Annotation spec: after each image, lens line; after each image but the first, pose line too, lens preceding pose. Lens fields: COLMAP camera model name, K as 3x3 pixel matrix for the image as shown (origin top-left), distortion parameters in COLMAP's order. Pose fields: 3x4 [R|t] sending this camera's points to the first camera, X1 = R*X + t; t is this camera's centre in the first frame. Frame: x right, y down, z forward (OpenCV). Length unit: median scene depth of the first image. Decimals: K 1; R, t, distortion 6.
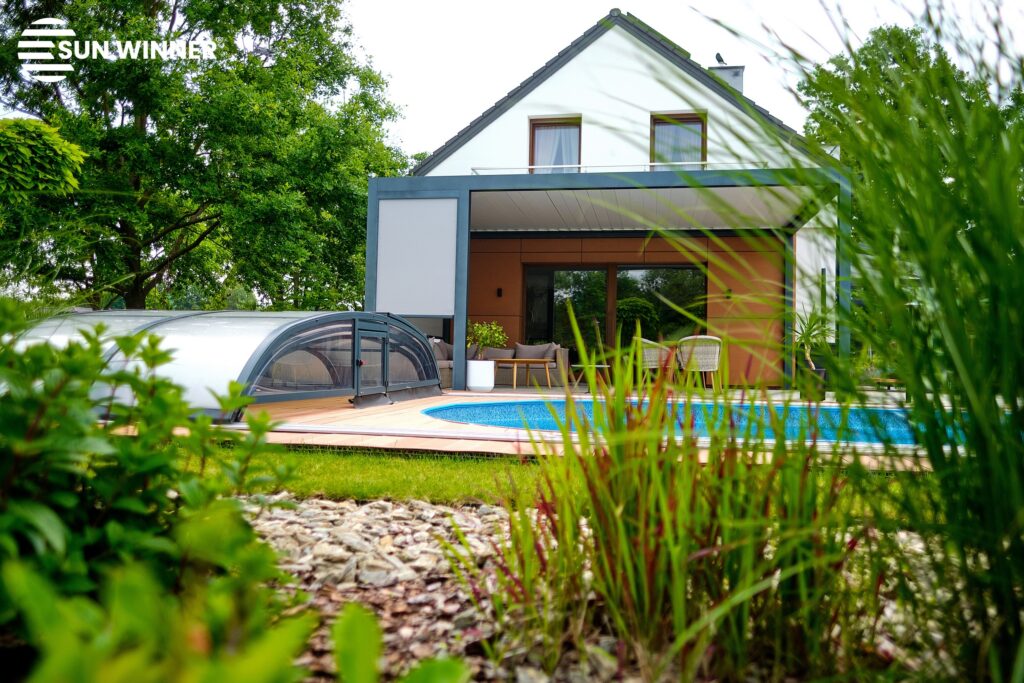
lens RADIAL K [[731.8, 0, 512.0], [0, 731.8, 341.5], [0, 0, 1]] dist [-0.003480, 0.002028]
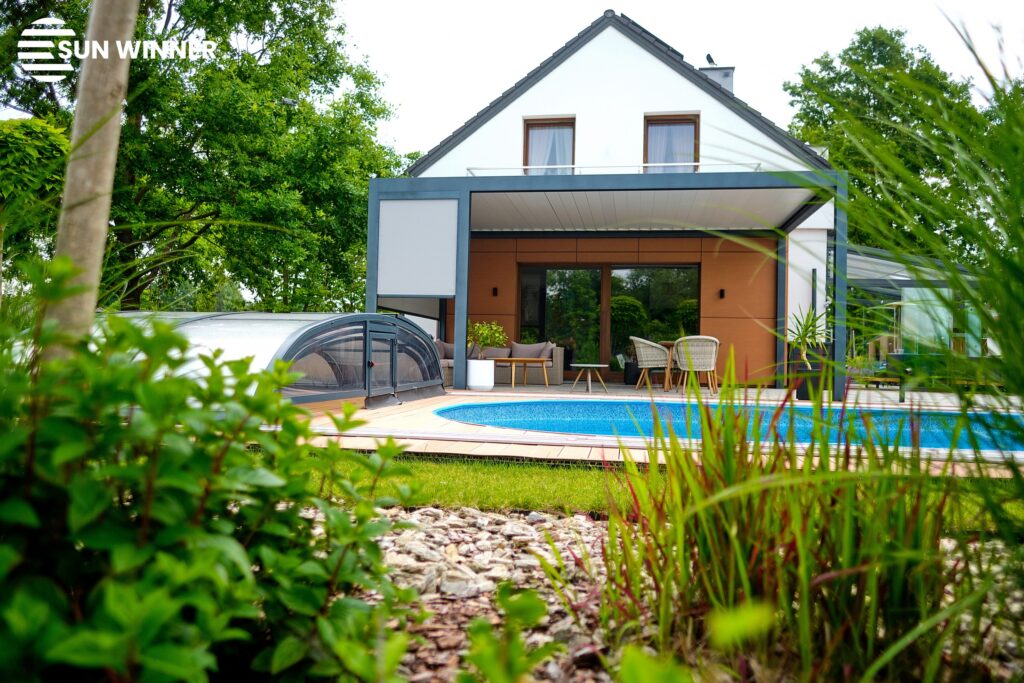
lens RADIAL K [[724.9, 0, 502.6], [0, 724.9, 345.5], [0, 0, 1]] dist [-0.000826, -0.003635]
pose [[0.999952, 0.001765, 0.009614, -0.015385], [-0.001870, 0.999938, 0.010957, -0.003466], [-0.009594, -0.010974, 0.999894, -0.001857]]
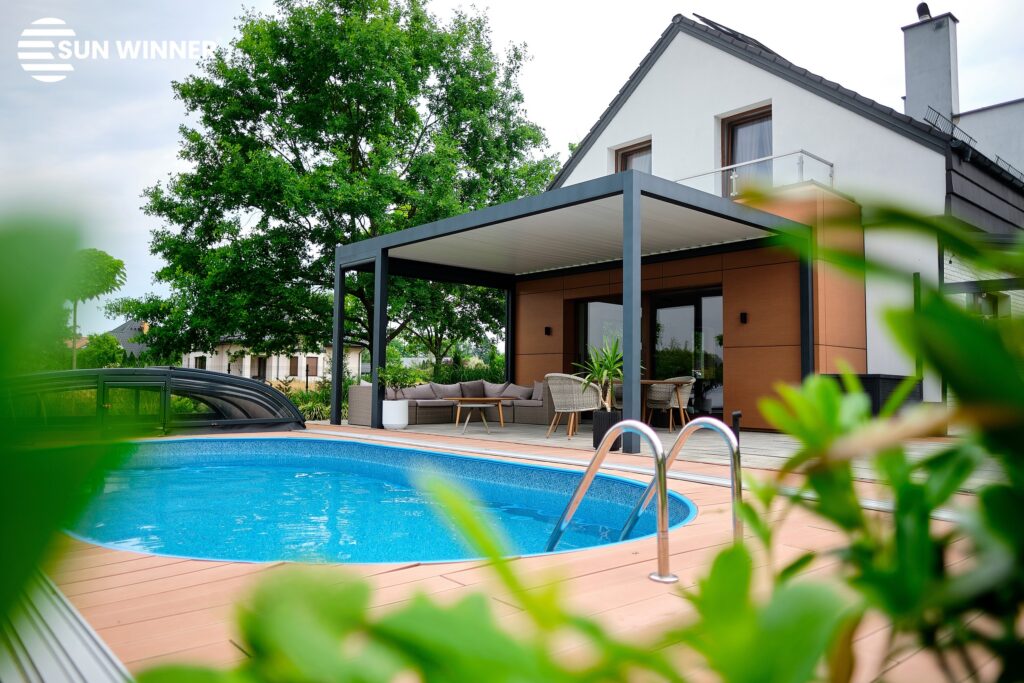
lens RADIAL K [[731.8, 0, 512.0], [0, 731.8, 341.5], [0, 0, 1]] dist [-0.003480, 0.002028]
pose [[0.798394, -0.049421, -0.600103, 0.536497], [0.023668, 0.998432, -0.050737, -0.002182], [0.601670, 0.026304, 0.798312, 0.158183]]
